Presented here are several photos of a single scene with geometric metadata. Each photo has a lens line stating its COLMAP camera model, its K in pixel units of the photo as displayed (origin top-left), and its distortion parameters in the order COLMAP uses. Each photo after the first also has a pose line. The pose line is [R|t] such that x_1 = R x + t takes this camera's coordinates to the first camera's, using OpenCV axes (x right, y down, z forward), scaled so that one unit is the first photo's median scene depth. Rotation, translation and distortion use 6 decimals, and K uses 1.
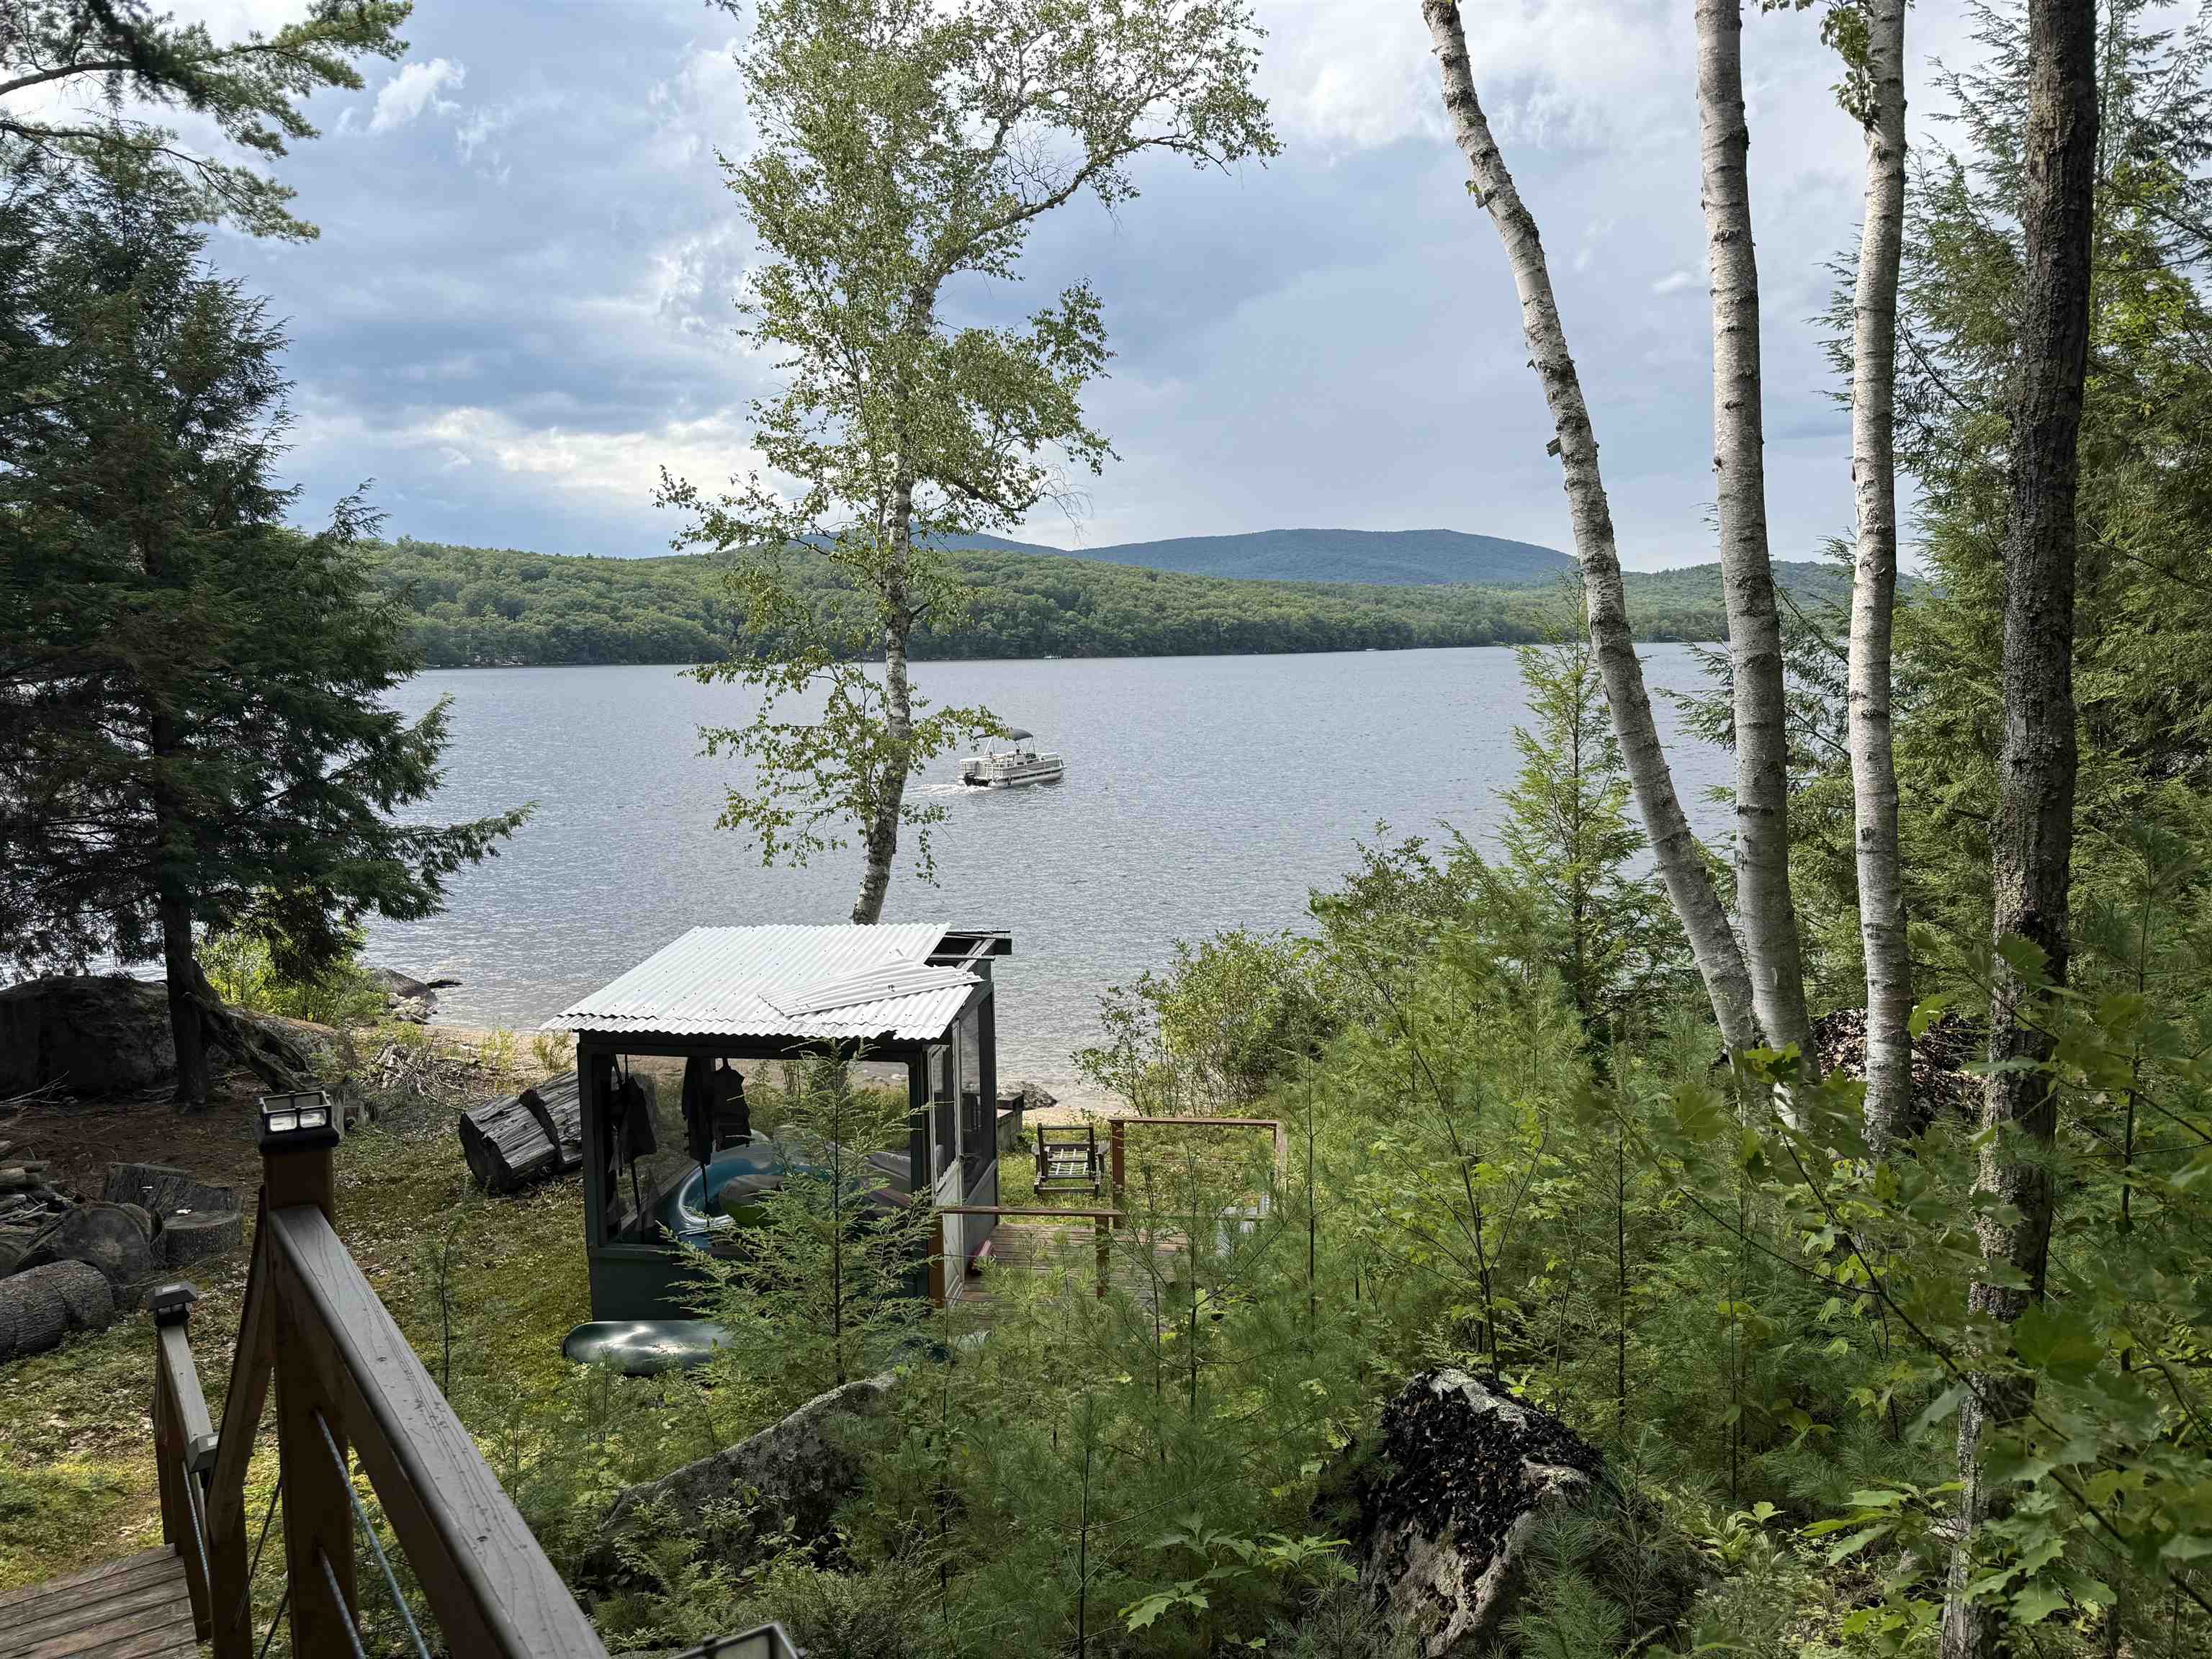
lens RADIAL K [[1473.2, 0, 1052.7], [0, 1473.2, 874.1], [0, 0, 1]] dist [0.002804, -0.006113]
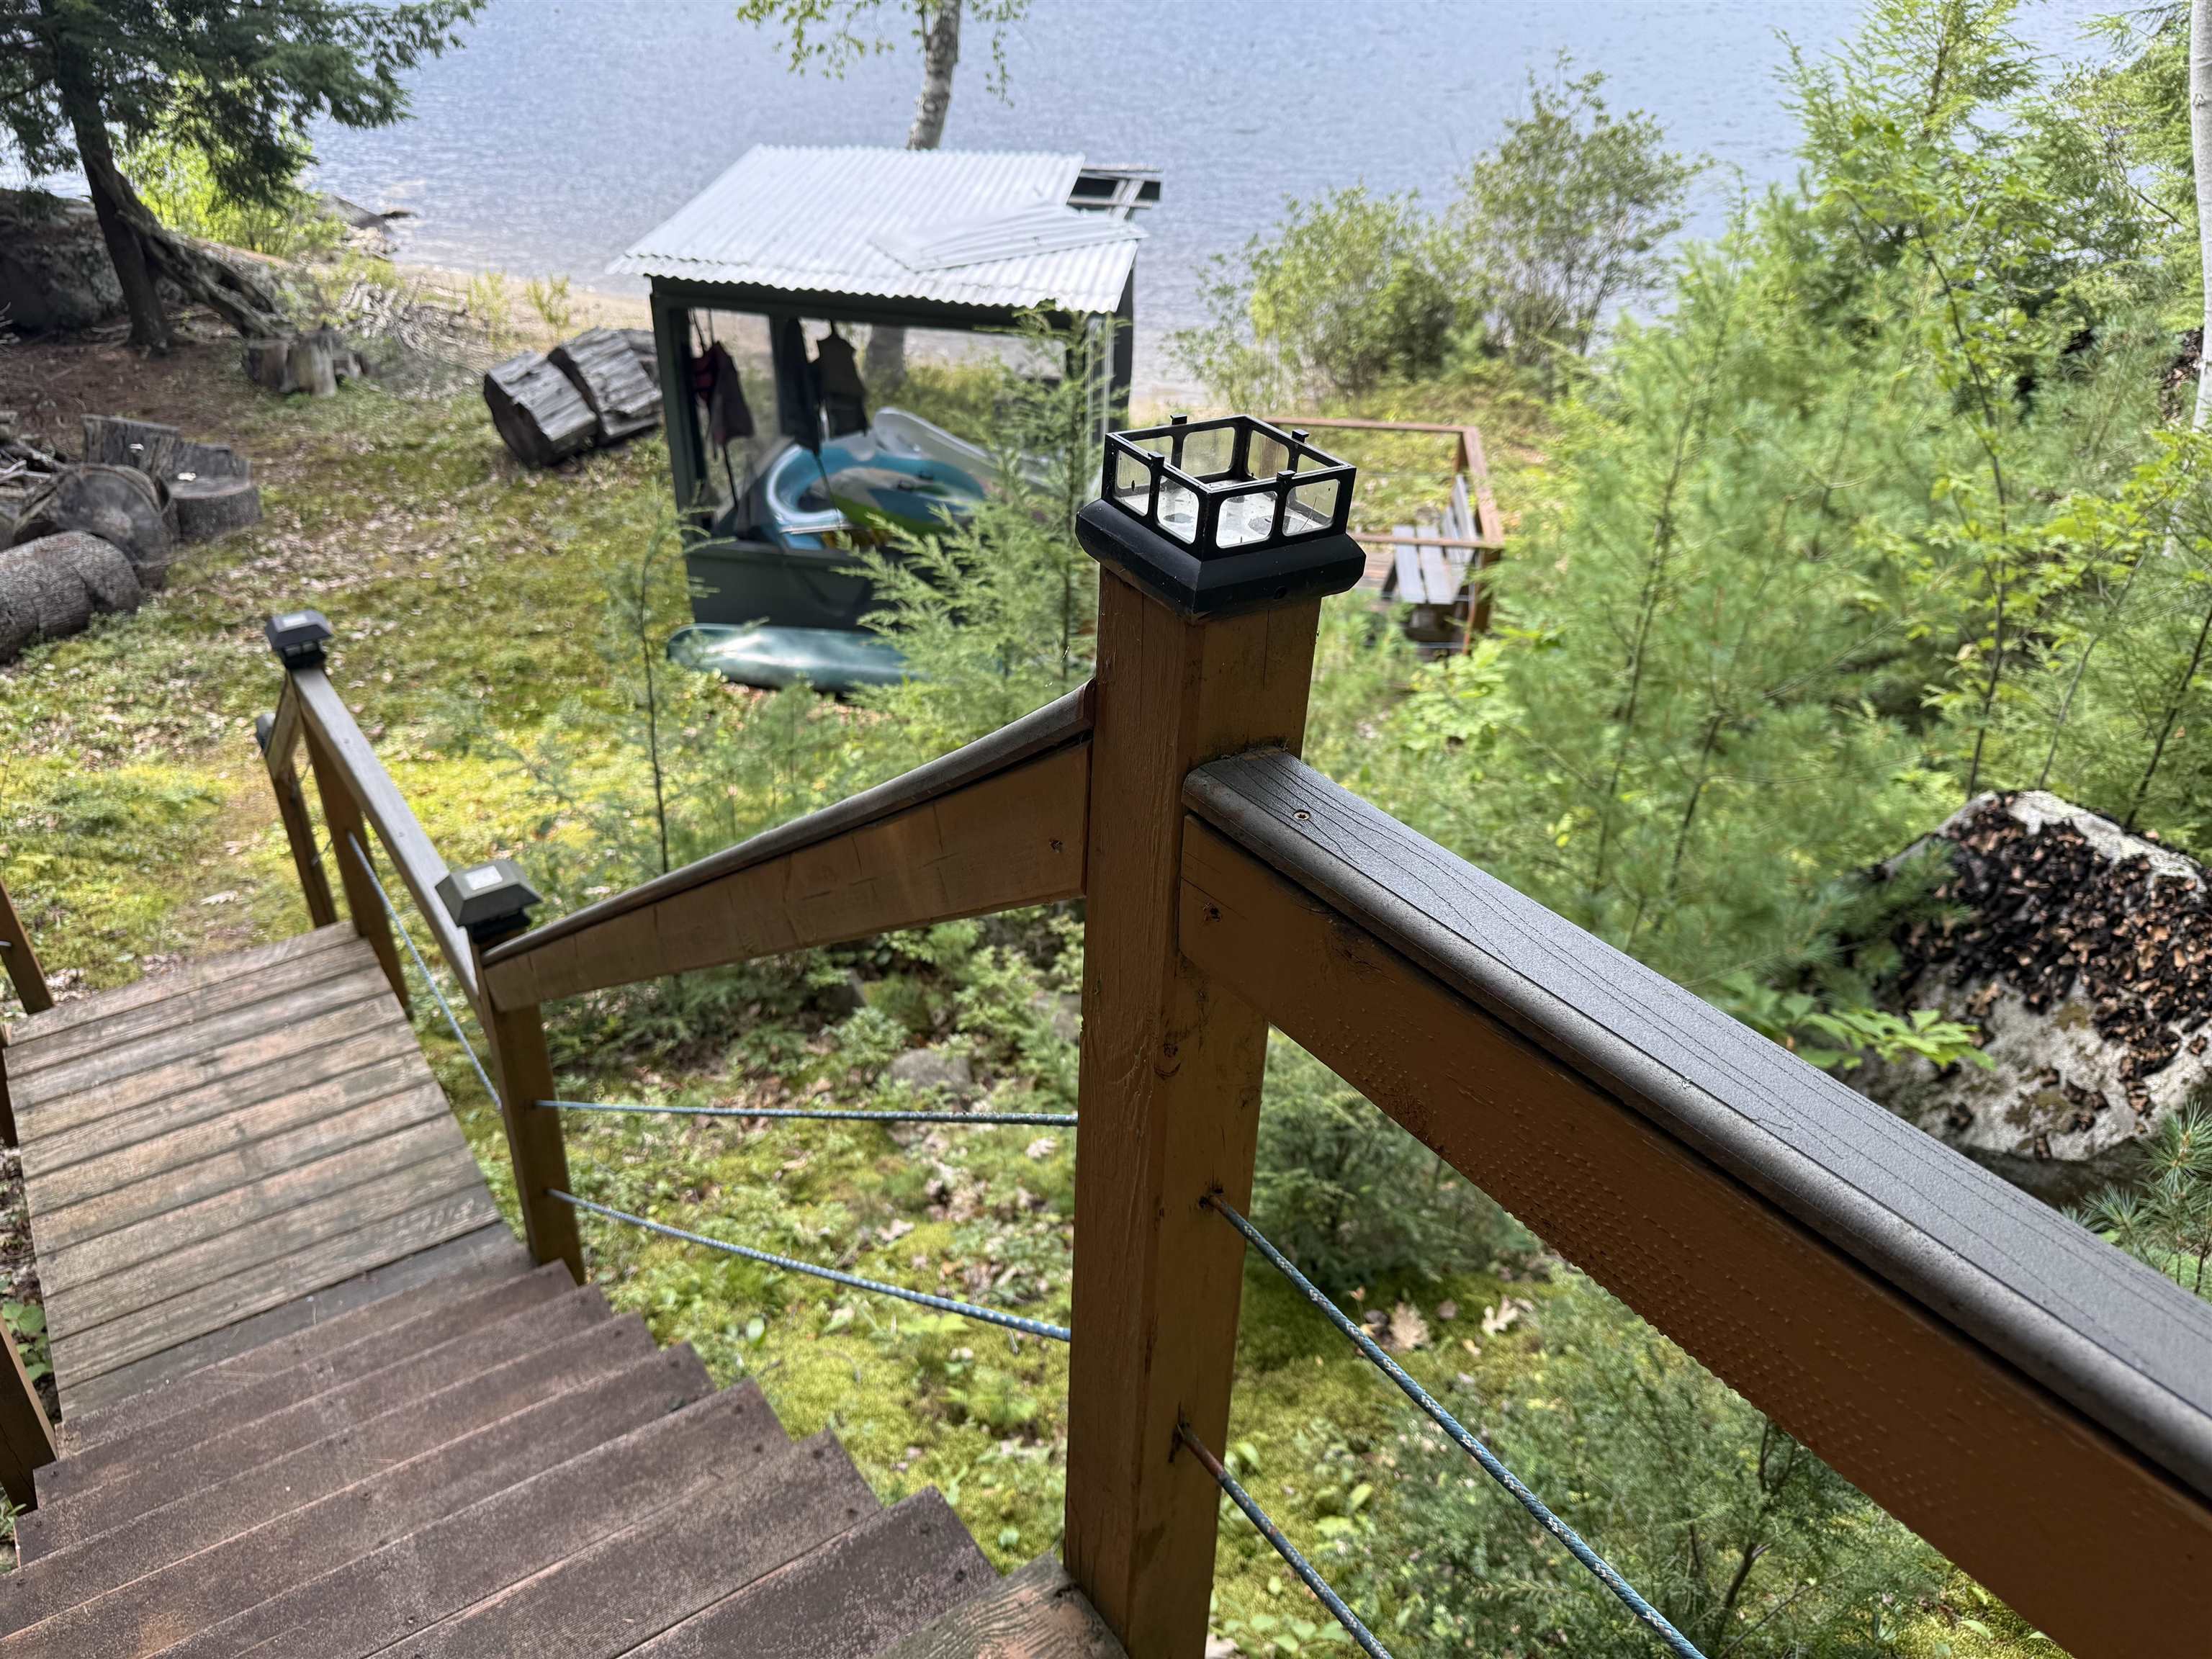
lens RADIAL K [[1515.3, 0, 1106.0], [0, 1515.3, 829.5], [0, 0, 1]] dist [0.025673, -0.041841]
pose [[0.998899, 0.030832, 0.035362, -0.070399], [-0.042956, 0.904123, 0.425108, 0.011417], [-0.018865, -0.426159, 0.904452, 0.084585]]
